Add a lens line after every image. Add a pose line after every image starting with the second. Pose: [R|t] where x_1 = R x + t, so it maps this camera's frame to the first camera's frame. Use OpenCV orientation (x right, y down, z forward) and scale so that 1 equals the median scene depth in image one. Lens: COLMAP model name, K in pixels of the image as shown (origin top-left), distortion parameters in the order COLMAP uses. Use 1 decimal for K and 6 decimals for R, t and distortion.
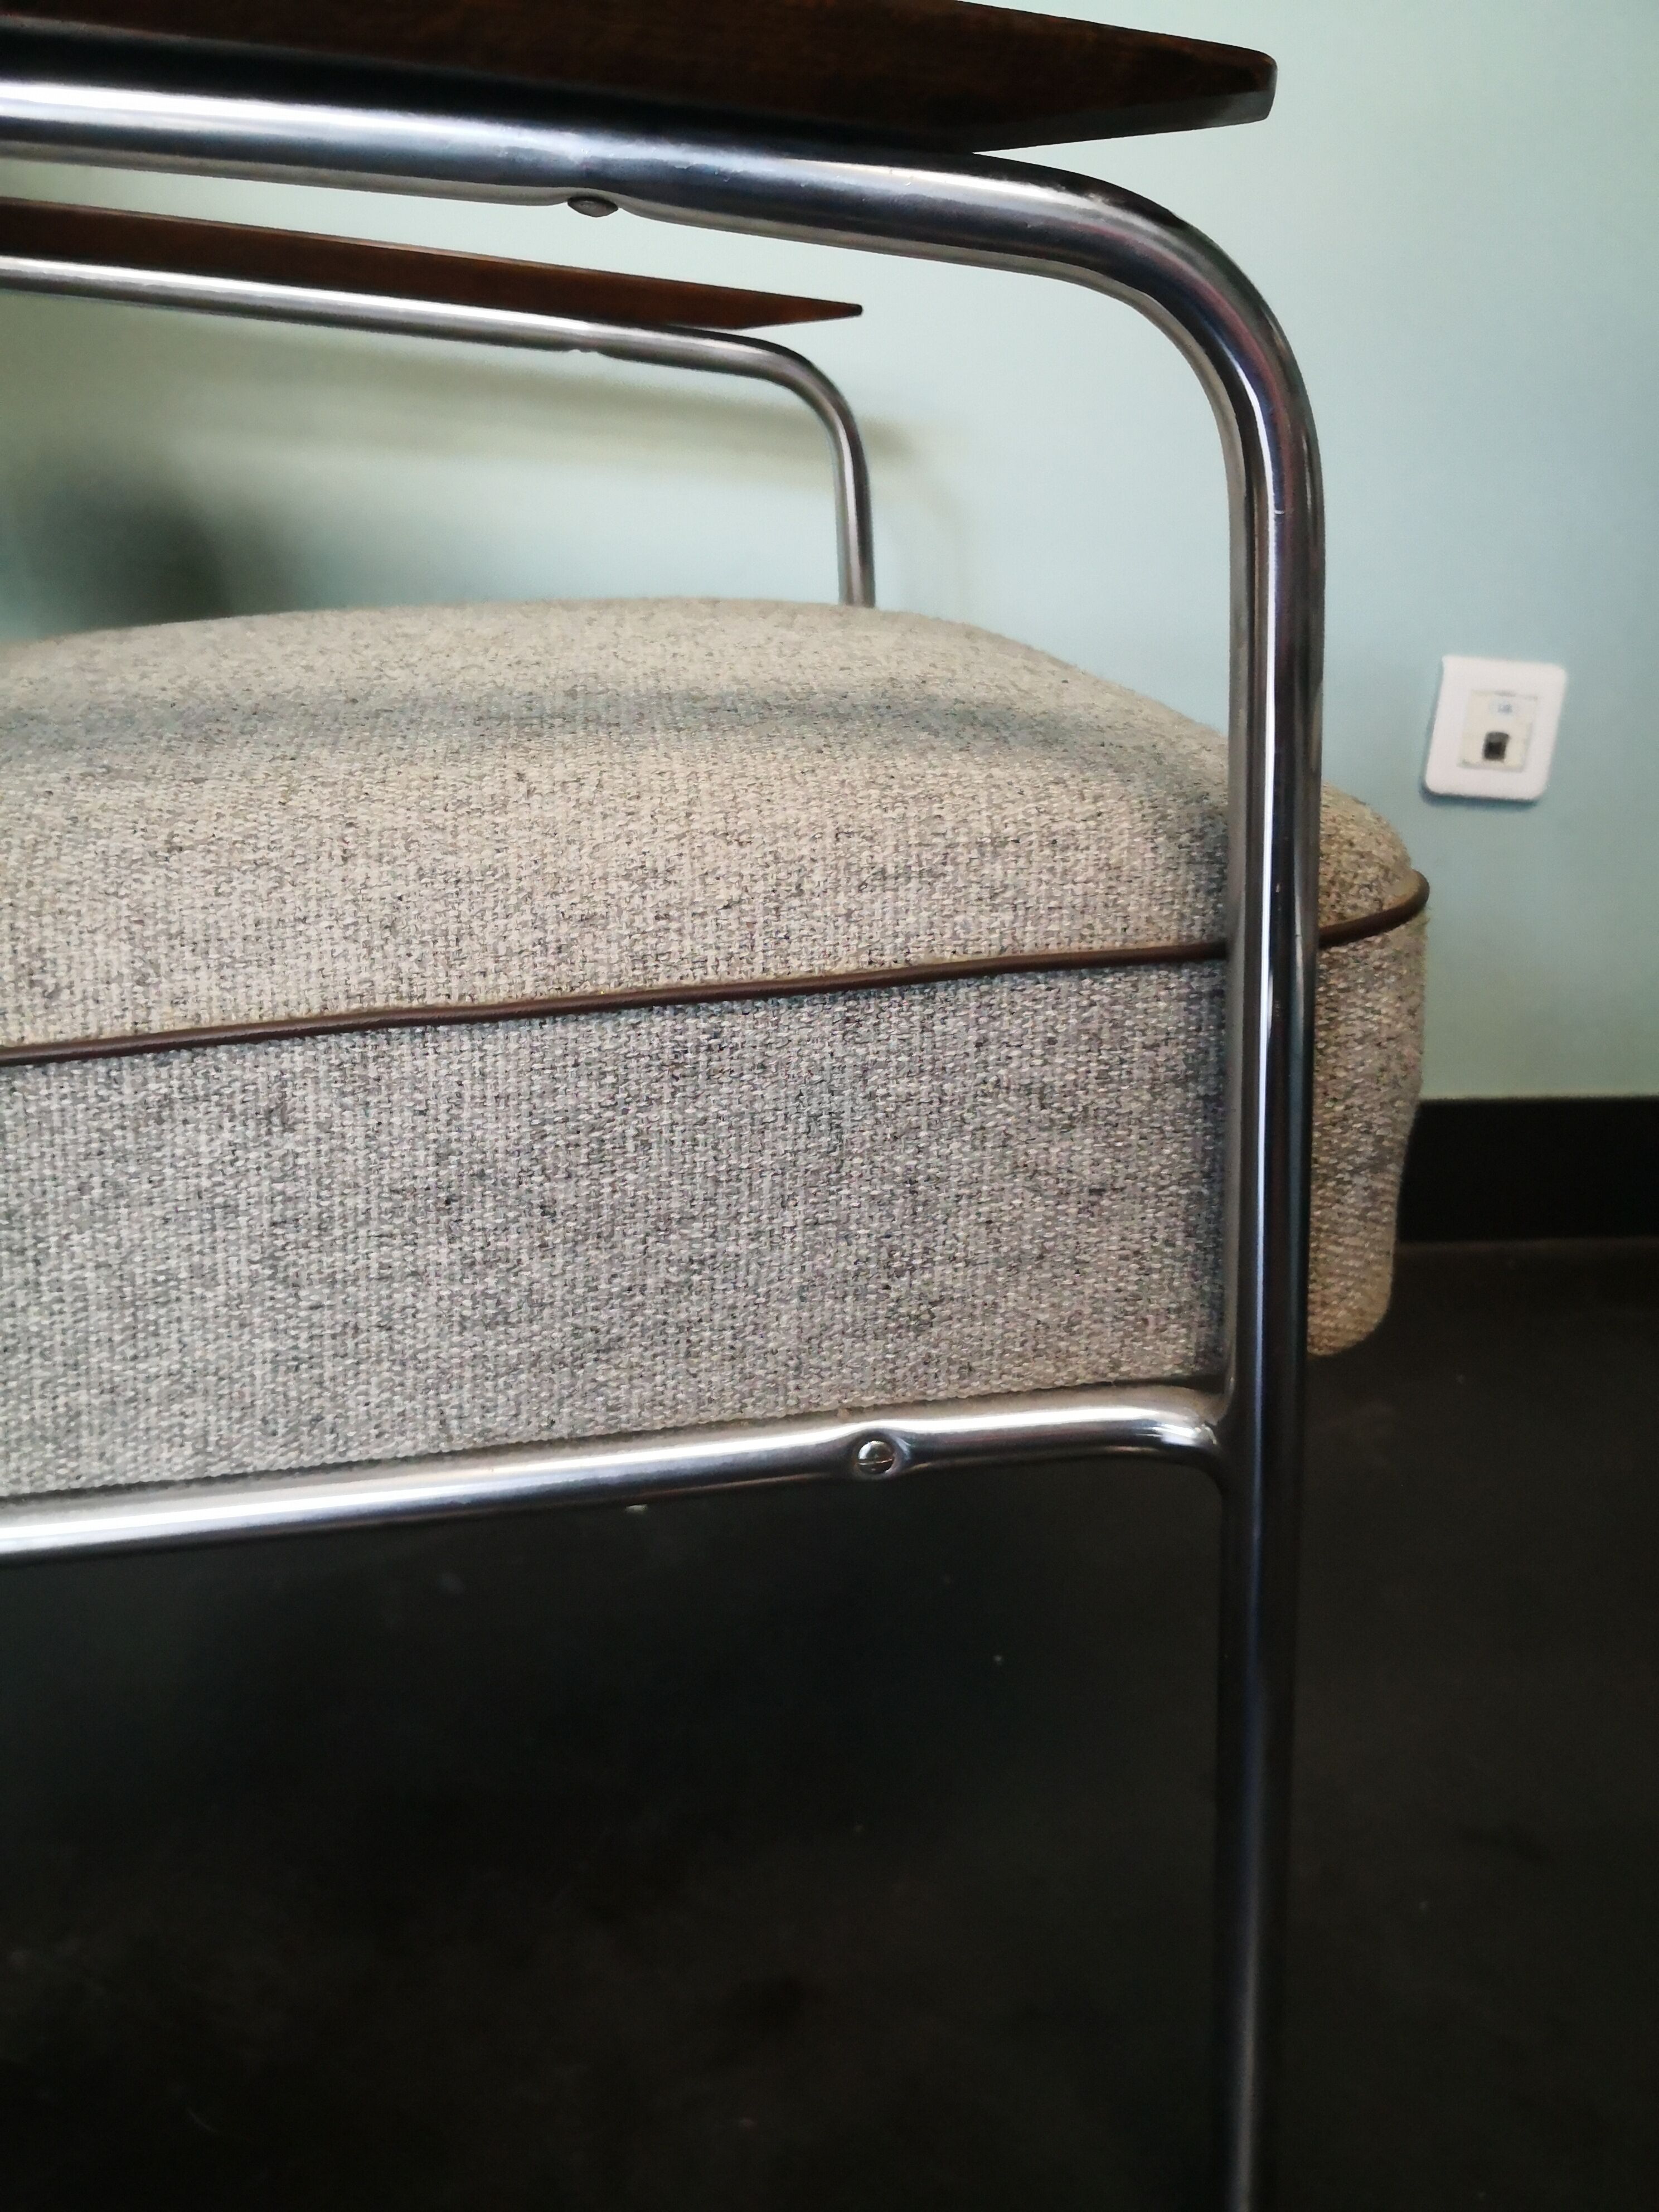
lens RADIAL K [[1822.4, 0, 815.5], [0, 1822.4, 1099.4], [0, 0, 1]] dist [0.052210, -0.204095]
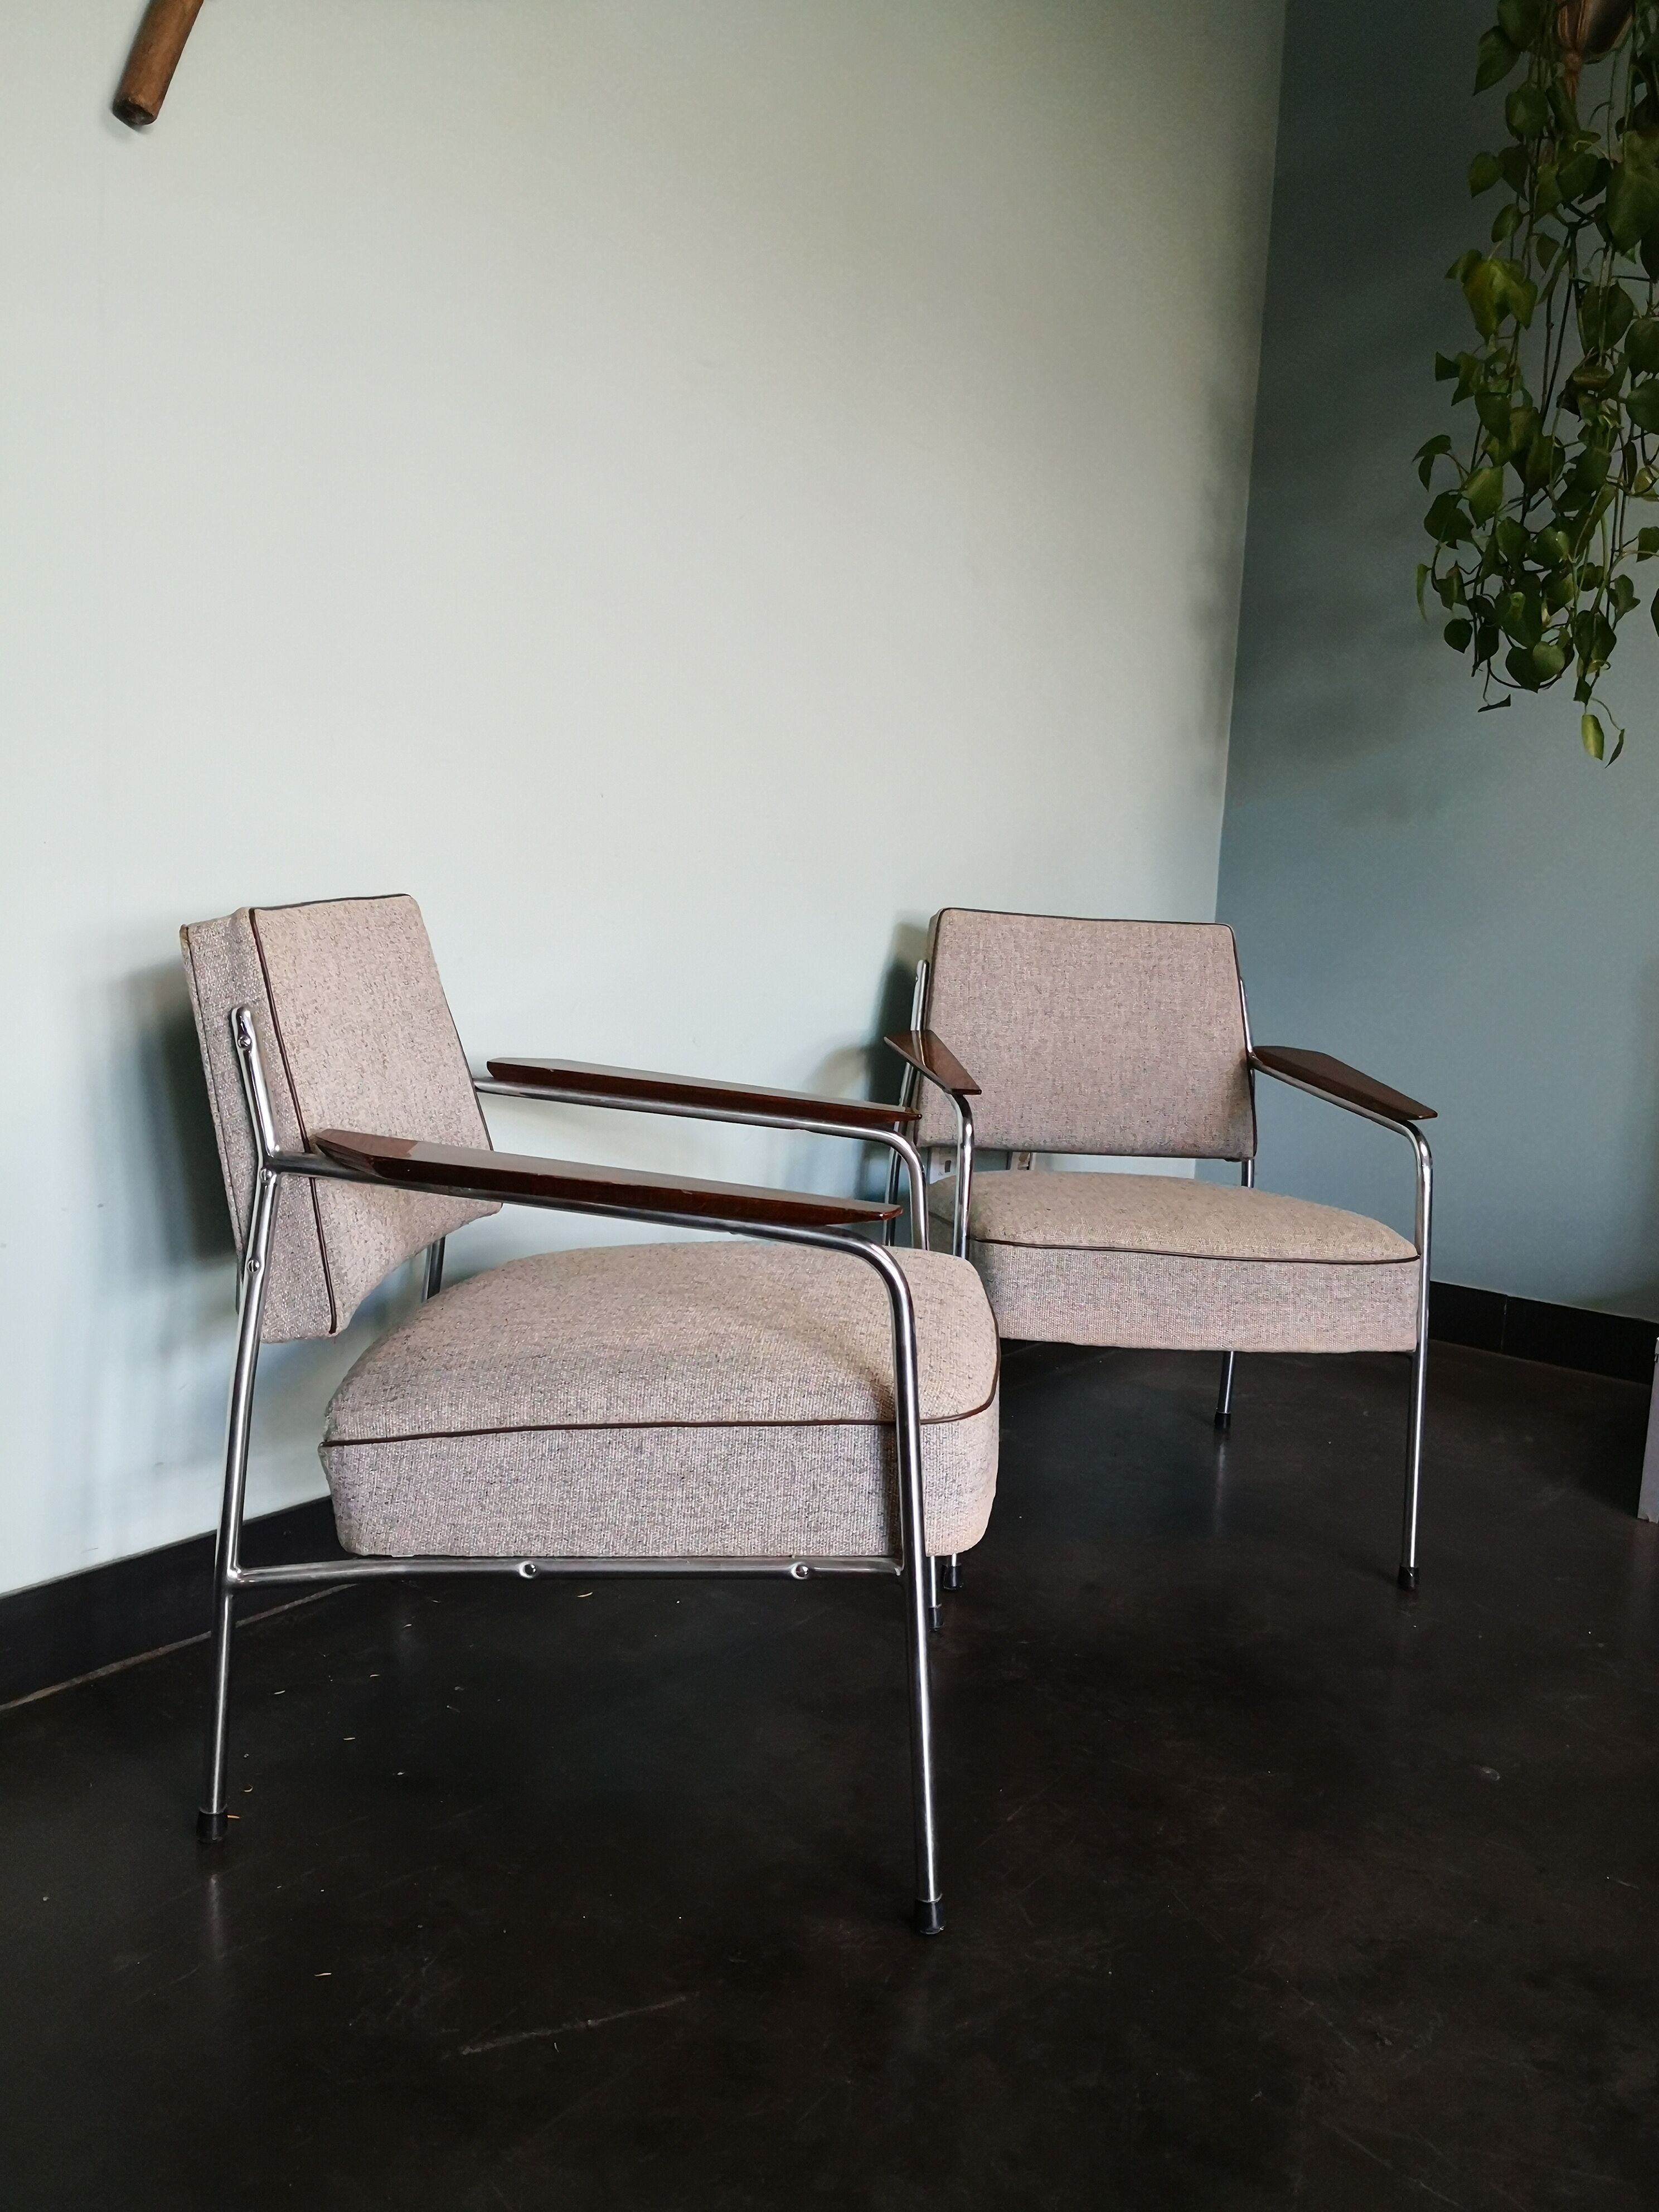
lens RADIAL K [[1805.9, 0, 831.6], [0, 1805.9, 1069.0], [0, 0, 1]] dist [0.057755, -0.136799]
pose [[0.980160, 0.041607, -0.193793, 0.723510], [-0.085071, 0.971393, -0.221716, 0.038961], [0.179024, 0.233803, 0.955660, -2.469299]]
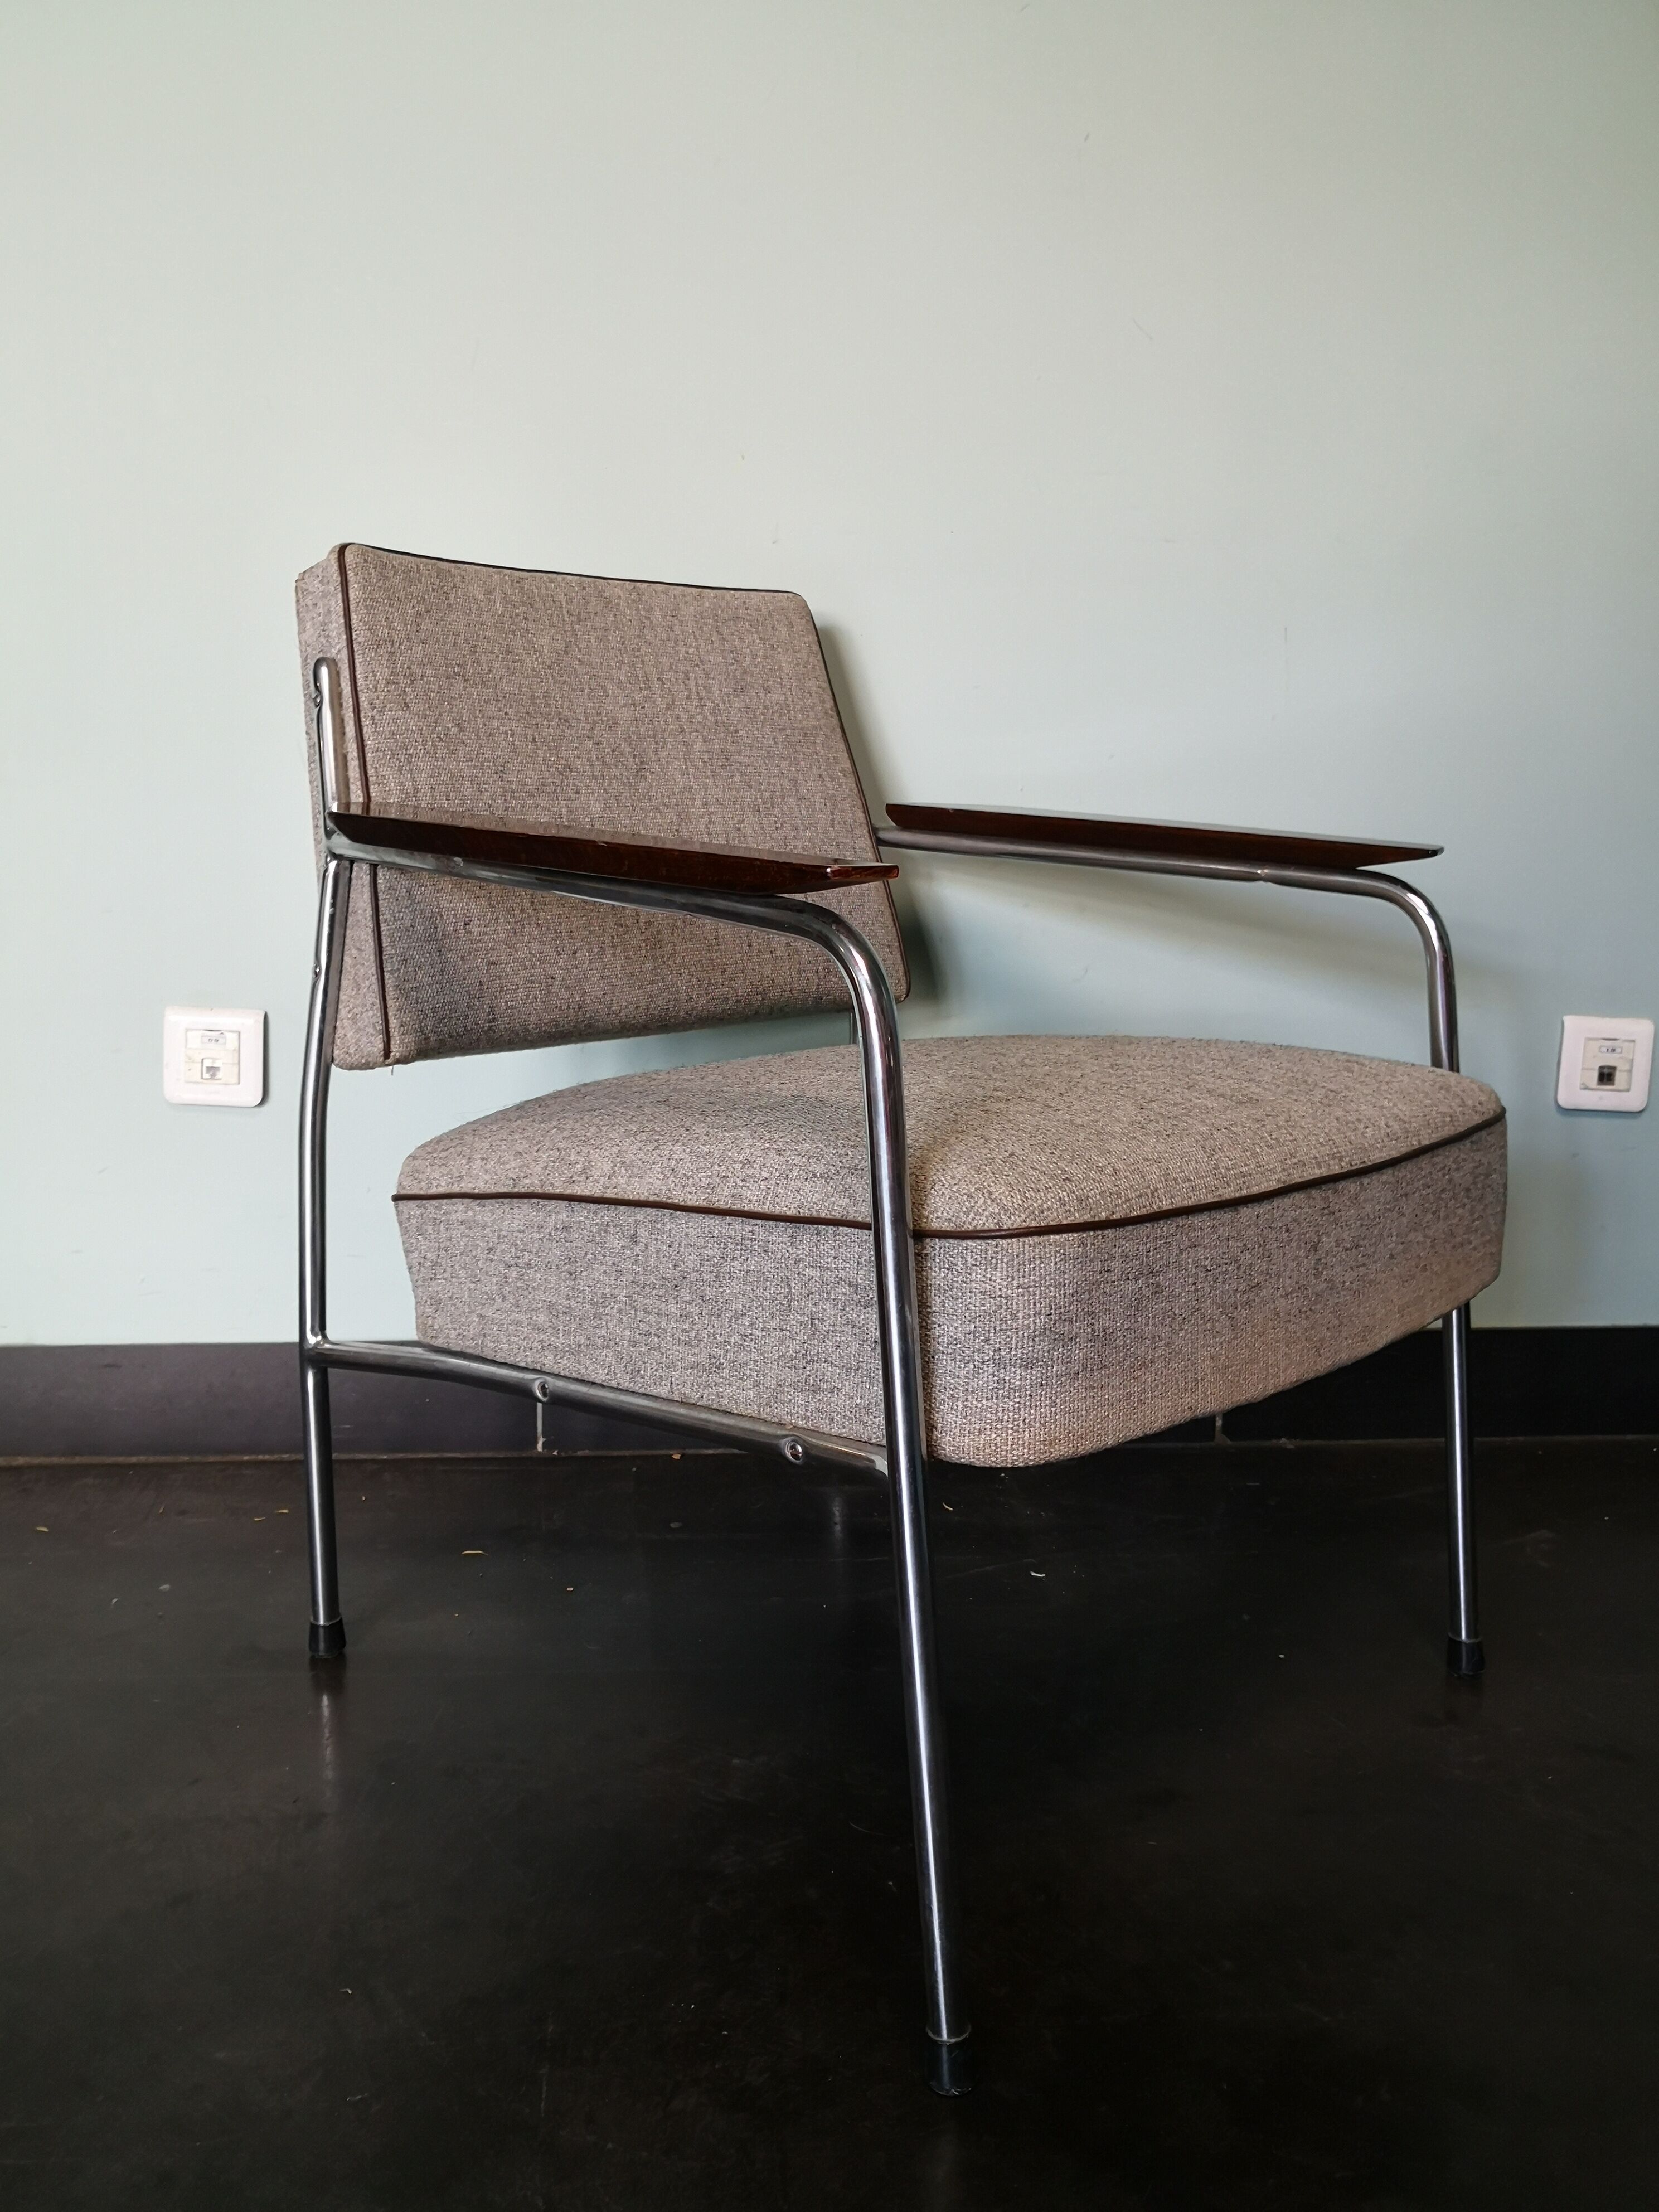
lens RADIAL K [[1809.5, 0, 816.3], [0, 1809.5, 1076.3], [0, 0, 1]] dist [0.103632, -0.281815]
pose [[0.623982, 0.082411, -0.777081, 1.739501], [-0.242557, 0.965732, -0.092351, -0.035264], [0.742841, 0.246112, 0.622589, -0.416826]]
